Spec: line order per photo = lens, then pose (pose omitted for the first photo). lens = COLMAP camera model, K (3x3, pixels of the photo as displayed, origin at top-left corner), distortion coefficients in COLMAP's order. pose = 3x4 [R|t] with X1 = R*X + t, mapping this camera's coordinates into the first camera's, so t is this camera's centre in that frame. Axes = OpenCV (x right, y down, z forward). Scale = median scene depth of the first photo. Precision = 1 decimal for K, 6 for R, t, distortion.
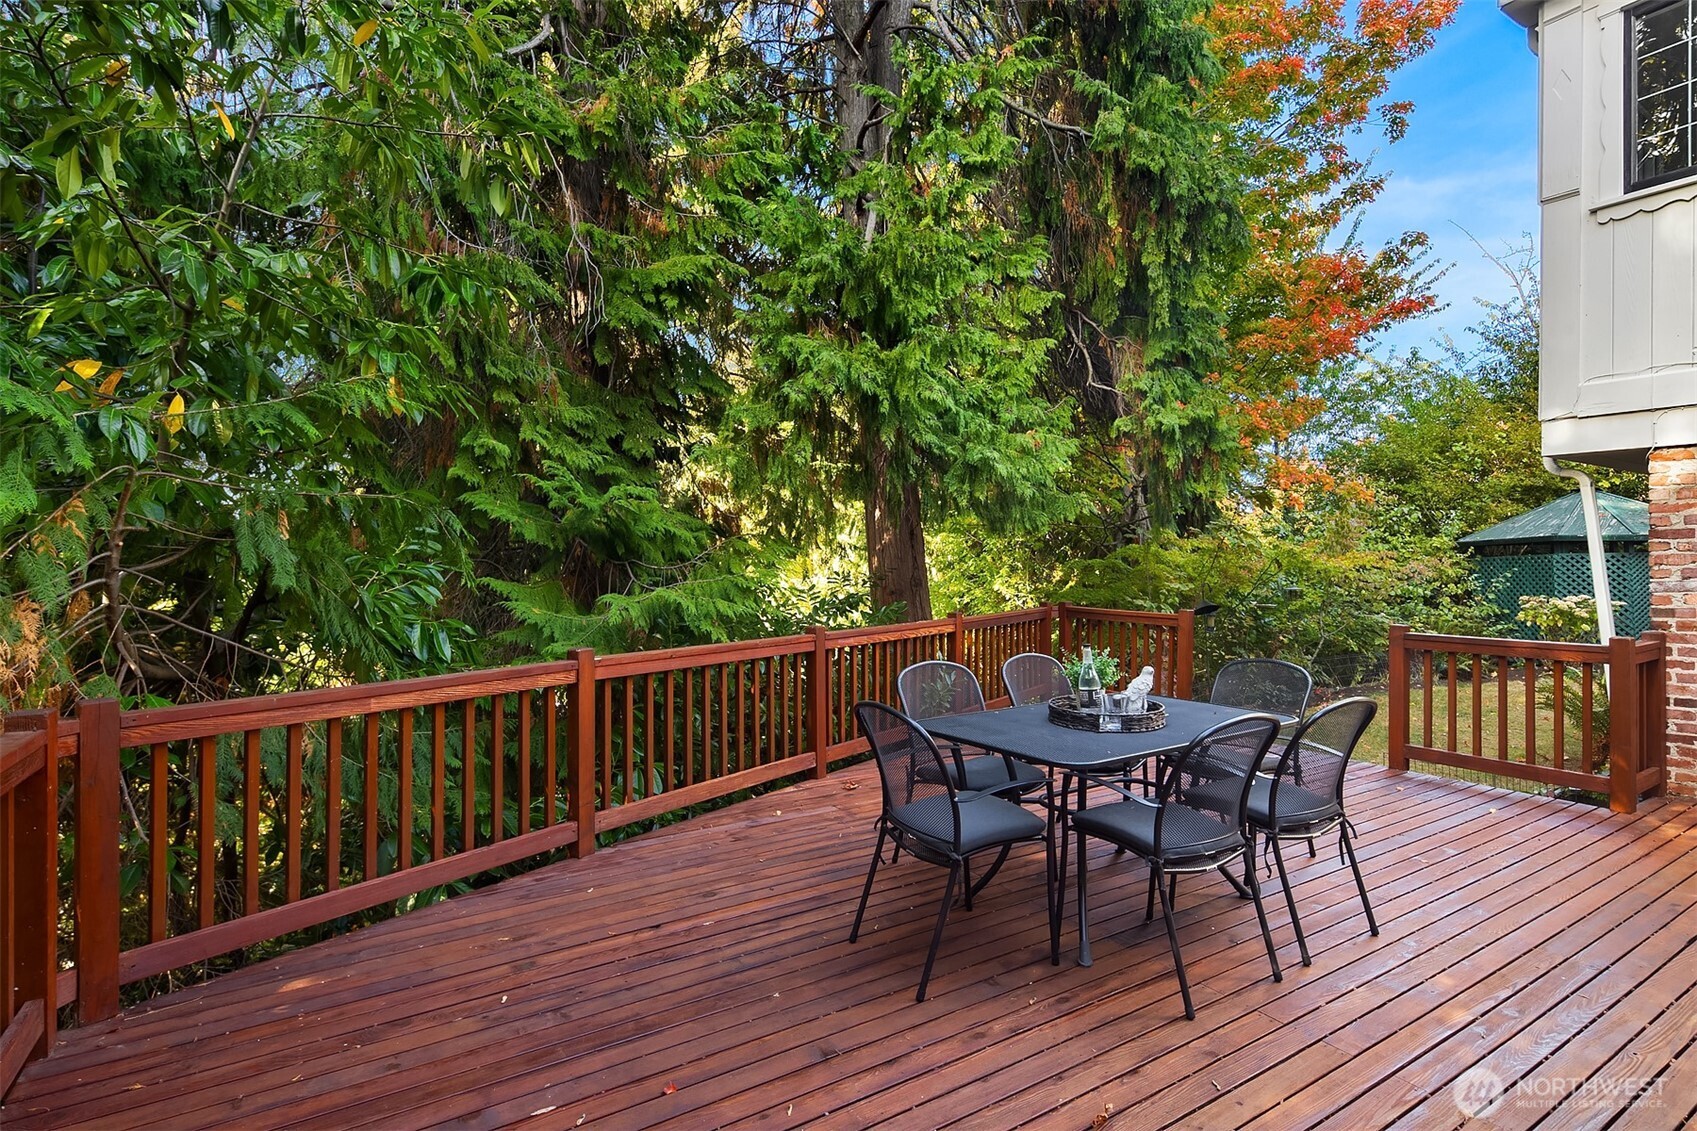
lens RADIAL K [[822.1, 0, 849.8], [0, 822.1, 559.8], [0, 0, 1]] dist [0.010048, -0.002527]
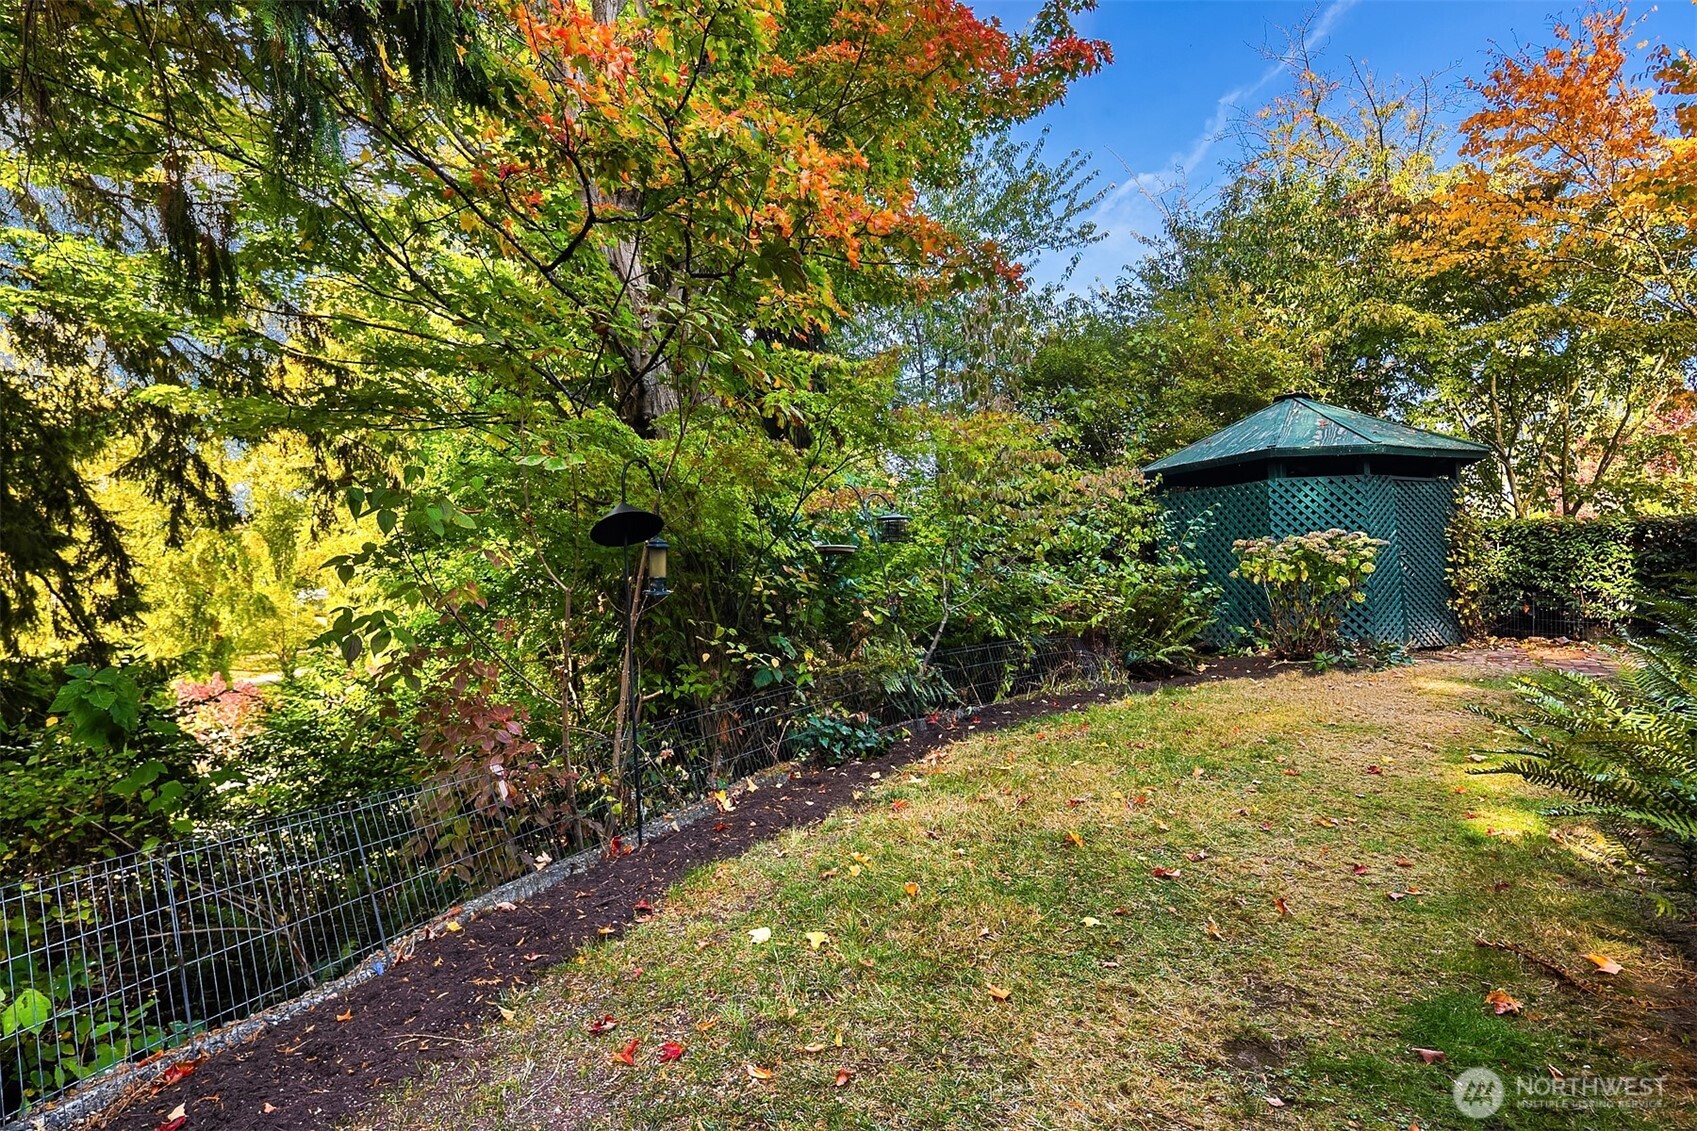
lens RADIAL K [[822.1, 0, 847.4], [0, 822.1, 566.2], [0, 0, 1]] dist [0.010048, -0.002527]
pose [[0.942147, -0.002399, 0.335192, 0.327804], [0.004509, 0.999975, -0.005518, 0.065227], [-0.335170, 0.006710, 0.942134, 0.510982]]
